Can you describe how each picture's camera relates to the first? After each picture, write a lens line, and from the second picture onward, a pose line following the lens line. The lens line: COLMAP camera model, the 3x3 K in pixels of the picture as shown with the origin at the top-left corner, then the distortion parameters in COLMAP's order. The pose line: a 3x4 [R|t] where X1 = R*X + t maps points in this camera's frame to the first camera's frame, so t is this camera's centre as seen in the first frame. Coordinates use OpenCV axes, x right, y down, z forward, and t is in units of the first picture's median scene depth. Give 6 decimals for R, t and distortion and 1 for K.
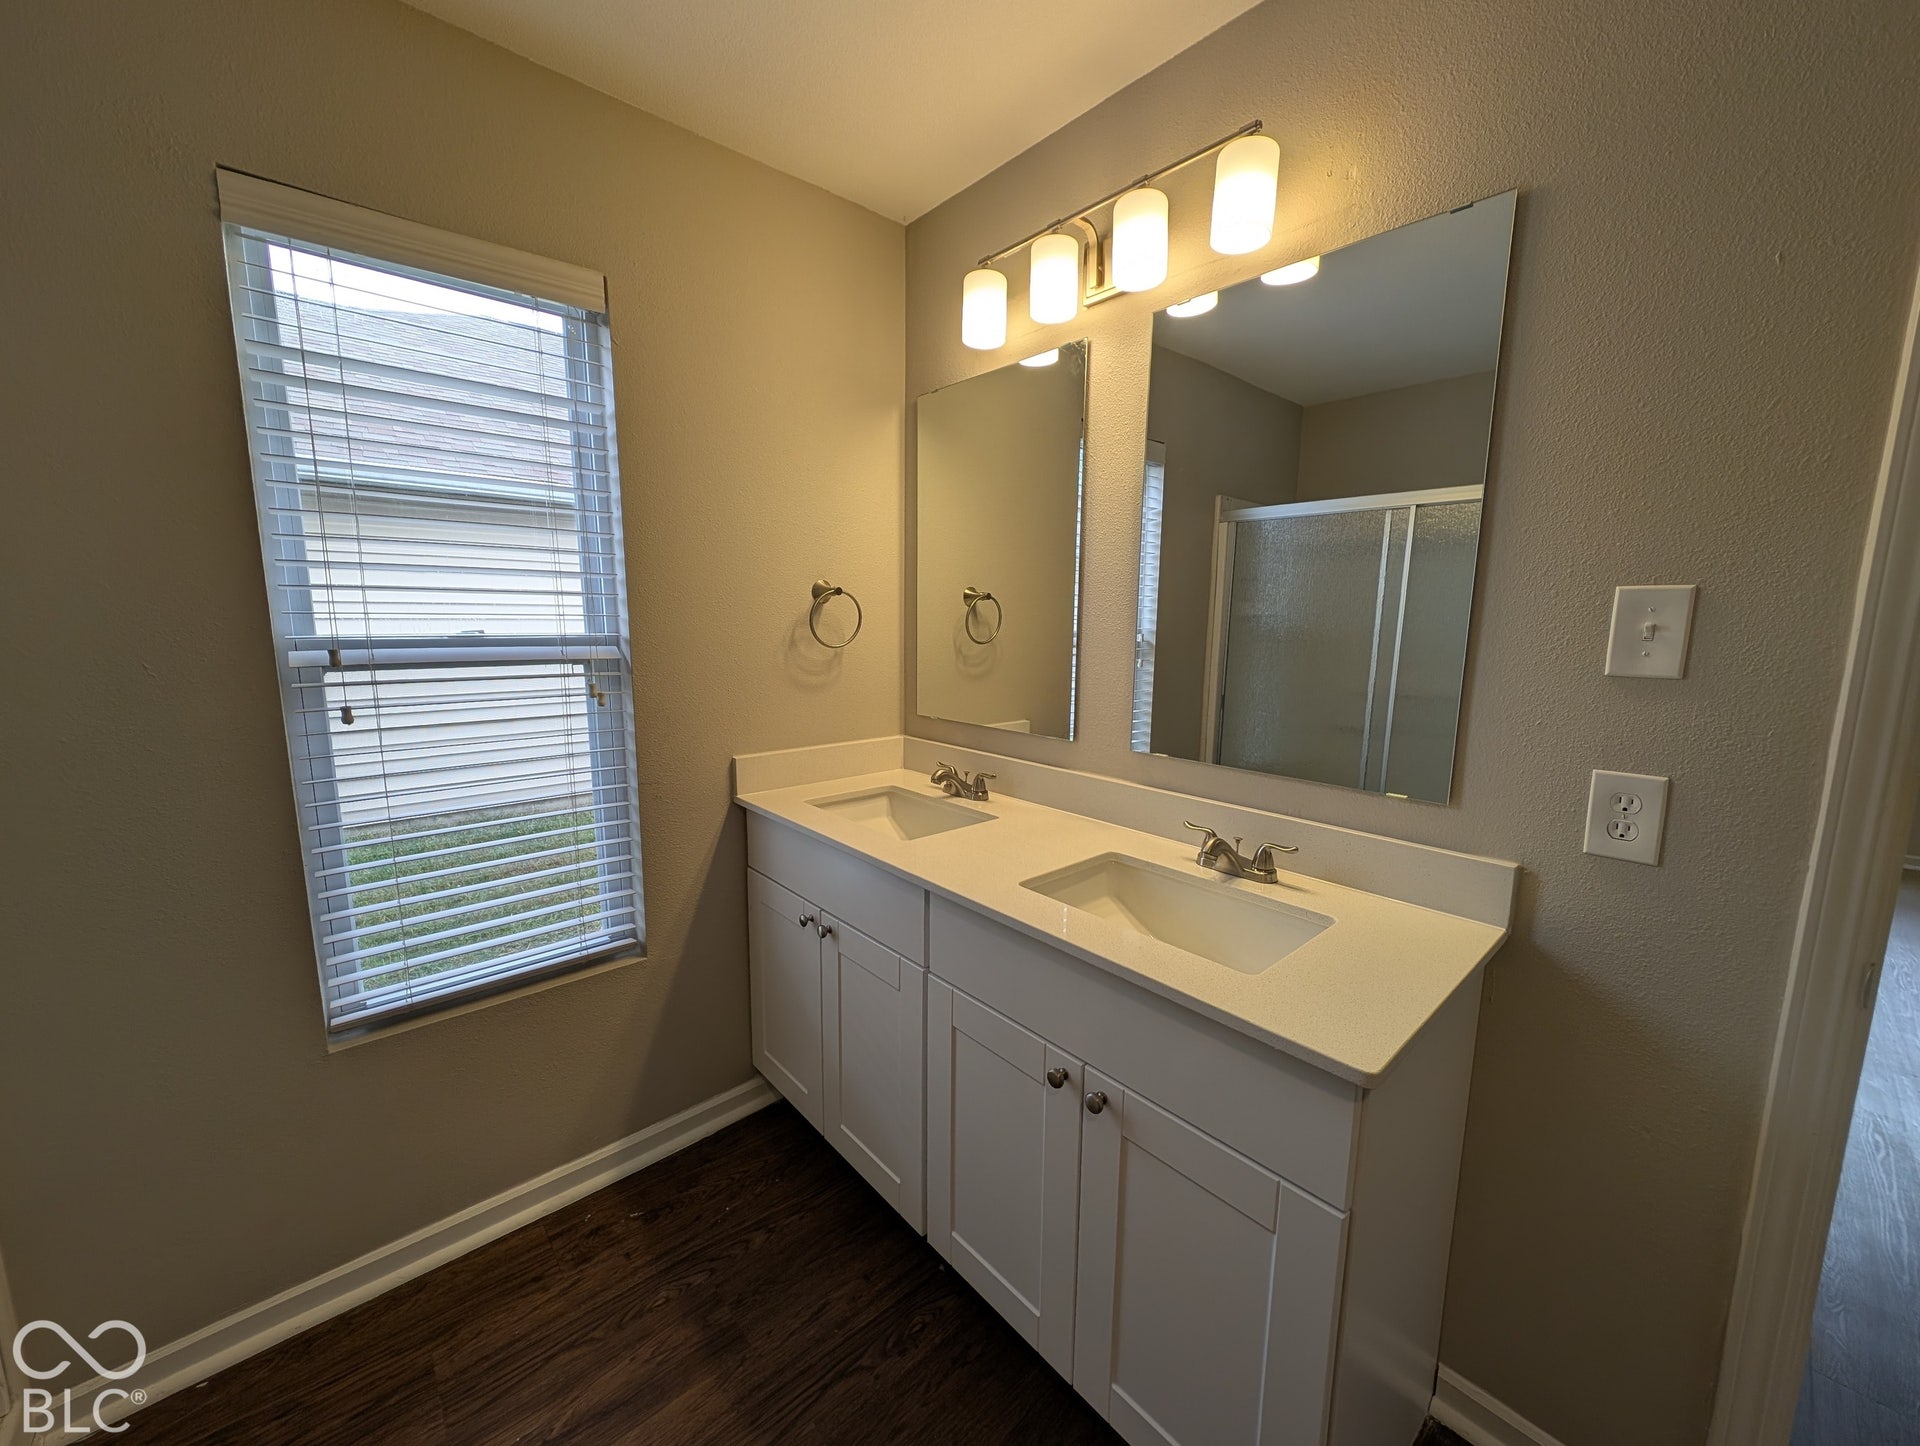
lens RADIAL K [[729.1, 0, 955.5], [0, 729.1, 721.3], [0, 0, 1]] dist [-0.001521, -0.000151]
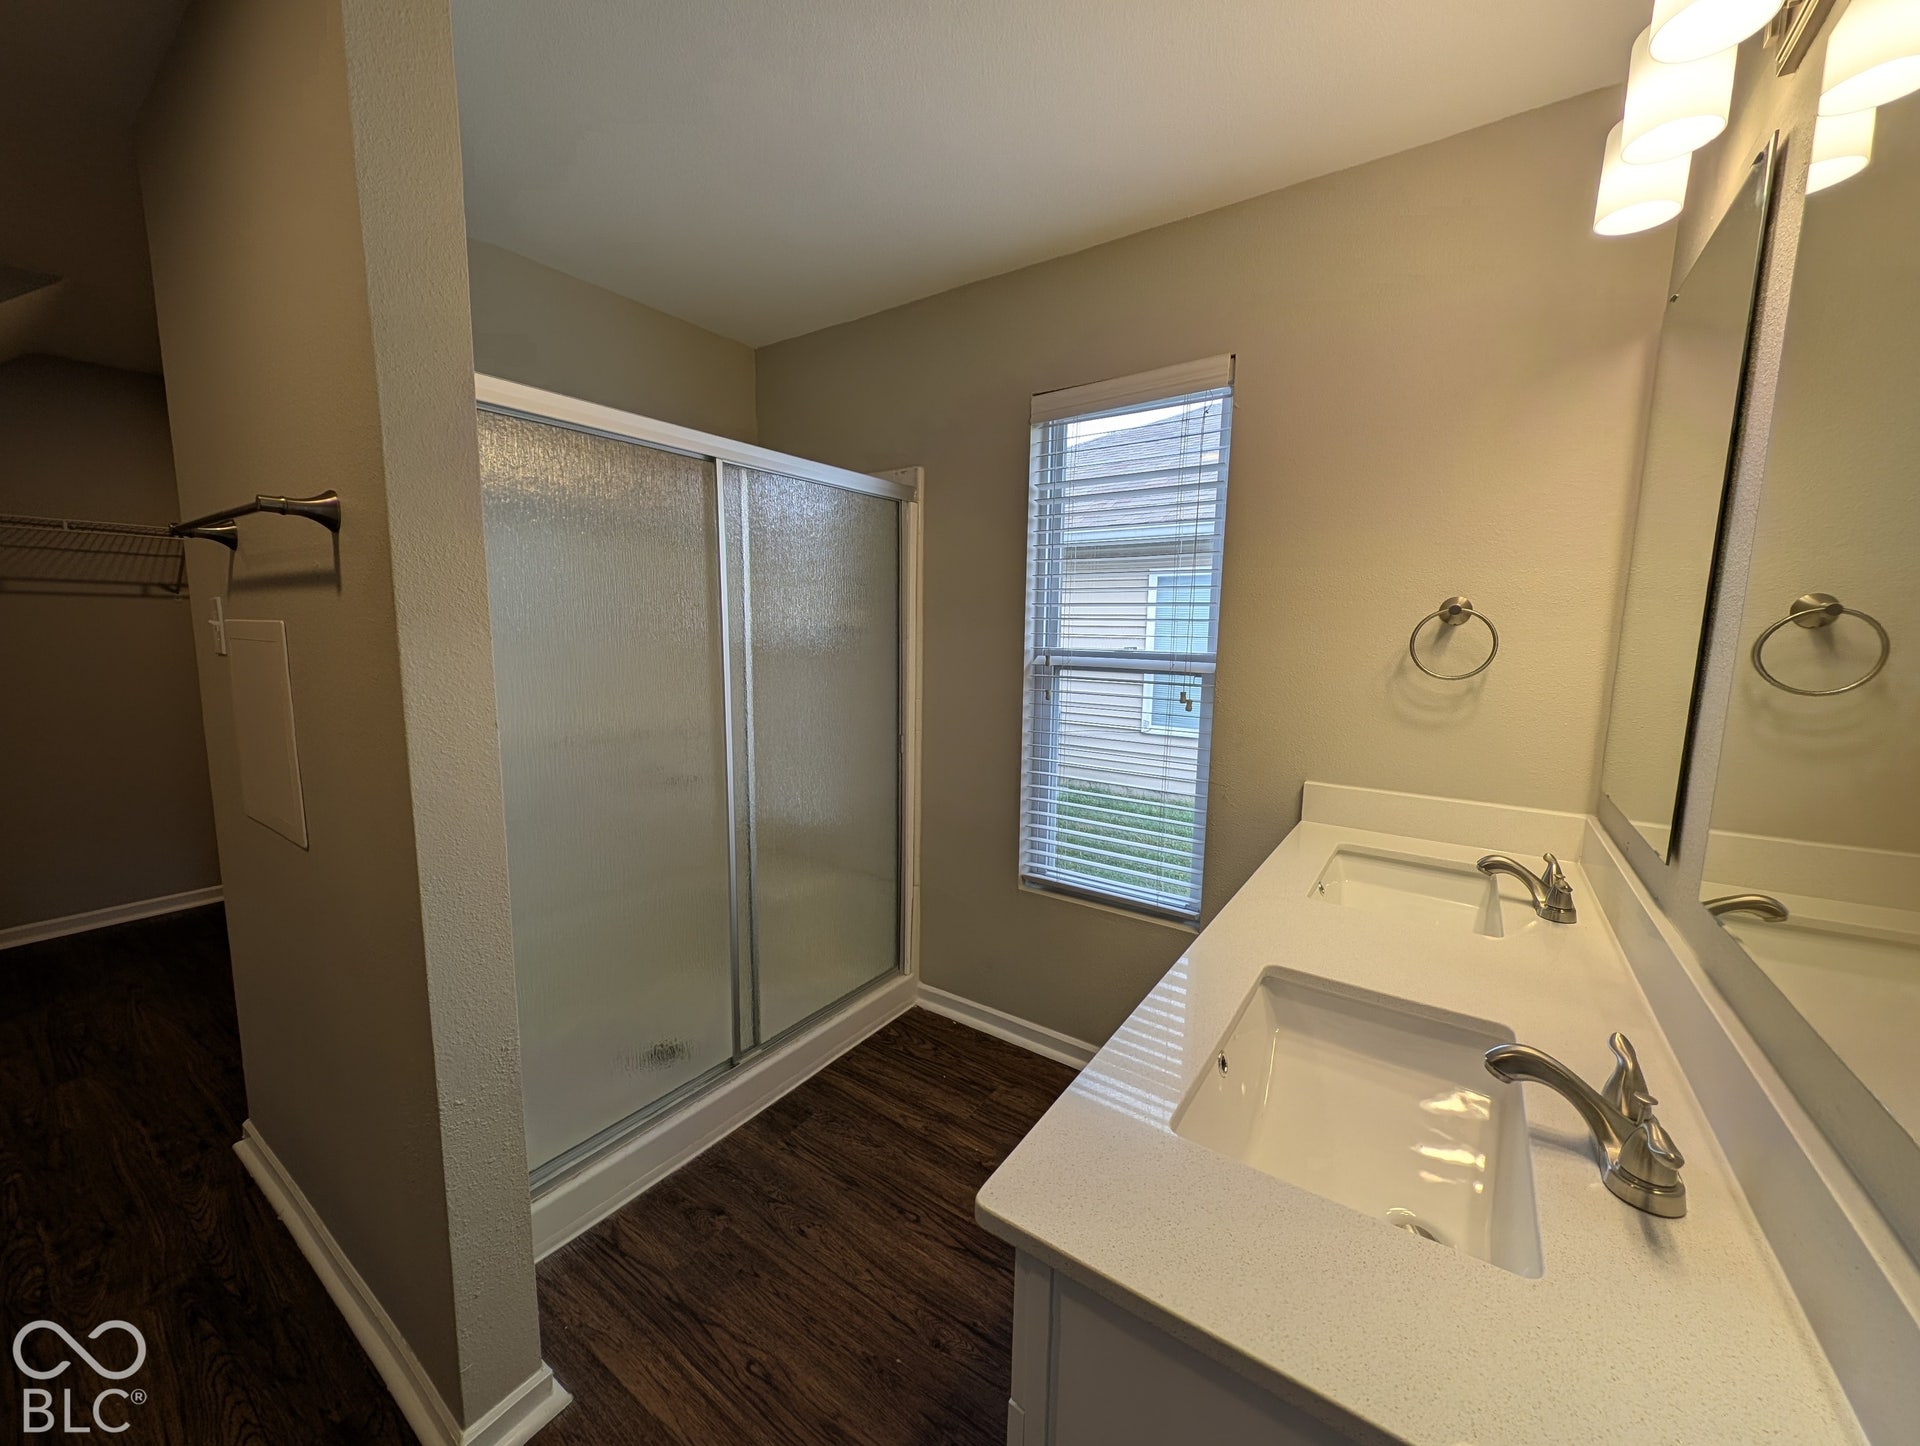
lens RADIAL K [[713.1, 0, 969.7], [0, 713.1, 717.6], [0, 0, 1]] dist [0.000295, -0.000054]
pose [[0.238788, 0.112194, -0.964569, 0.604490], [-0.153263, 0.985208, 0.076653, -0.046944], [0.958901, 0.129529, 0.252451, 0.357669]]
